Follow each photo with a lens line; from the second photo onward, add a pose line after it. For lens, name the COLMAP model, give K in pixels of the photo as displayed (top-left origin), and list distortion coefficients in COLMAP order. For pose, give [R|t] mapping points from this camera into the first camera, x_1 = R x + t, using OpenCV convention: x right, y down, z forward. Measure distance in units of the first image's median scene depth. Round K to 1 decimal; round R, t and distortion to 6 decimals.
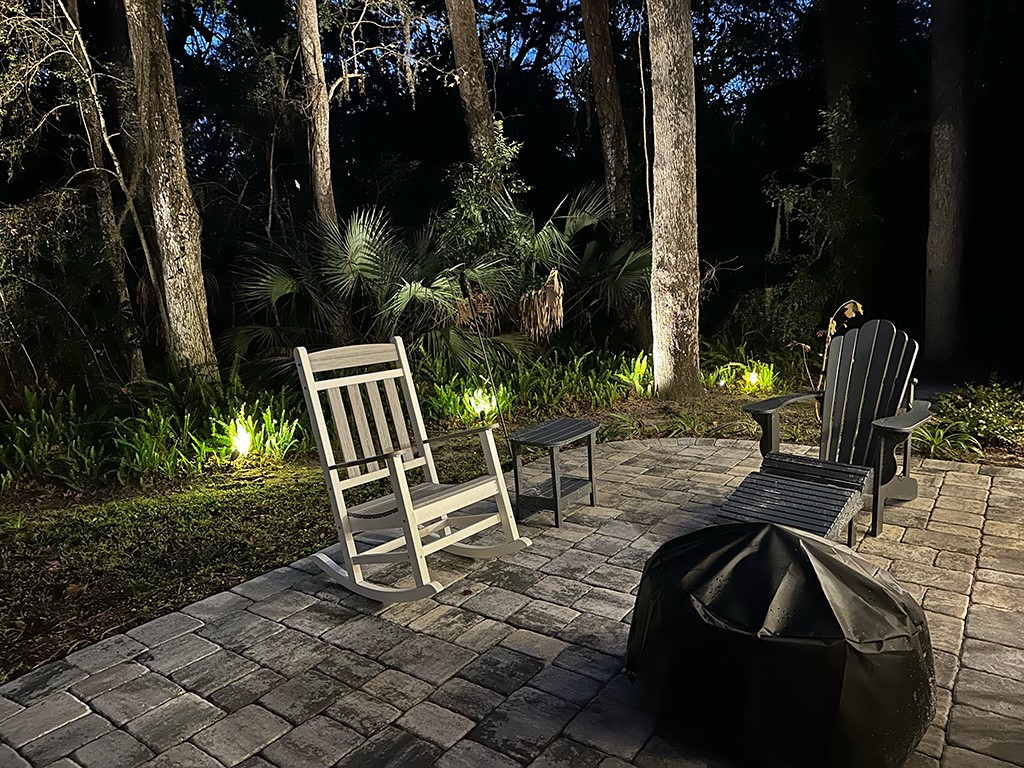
lens RADIAL K [[703.3, 0, 512.0], [0, 703.3, 384.0], [0, 0, 1]] dist [0.035757, -0.002224]
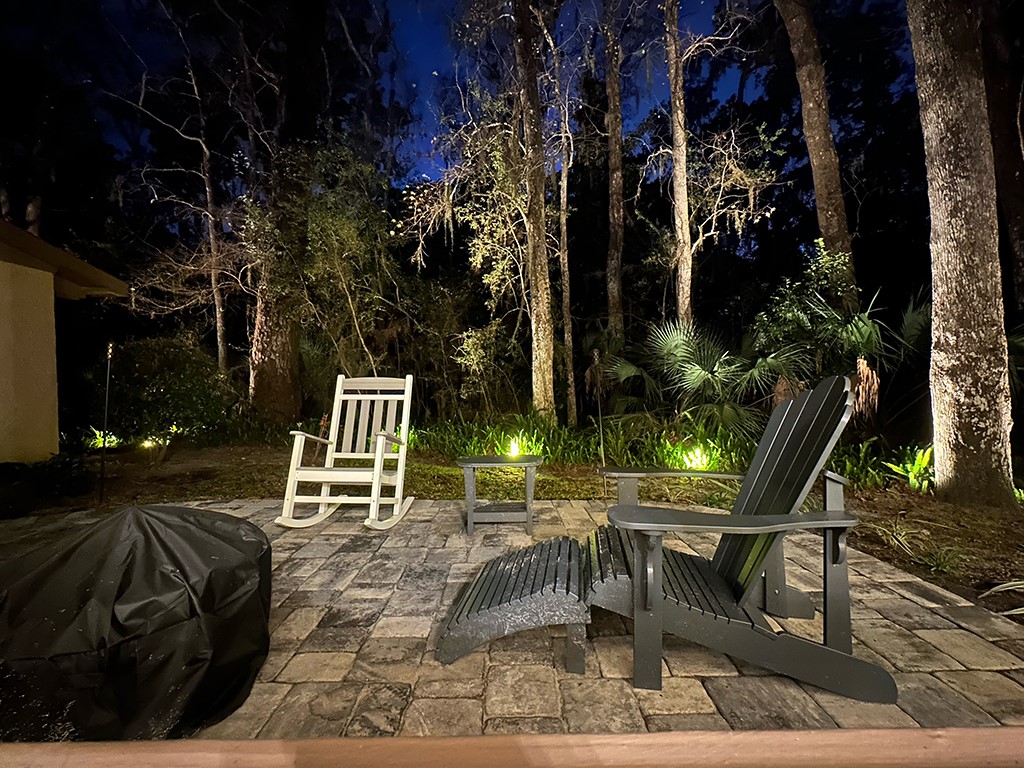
lens RADIAL K [[414.4, 0, 512.0], [0, 414.4, 384.0], [0, 0, 1]] dist [-0.001936, -0.000337]
pose [[0.599240, 0.034204, -0.799839, 0.311836], [-0.145118, 0.987176, -0.066507, -0.008415], [0.787307, 0.155925, 0.596519, 0.272094]]
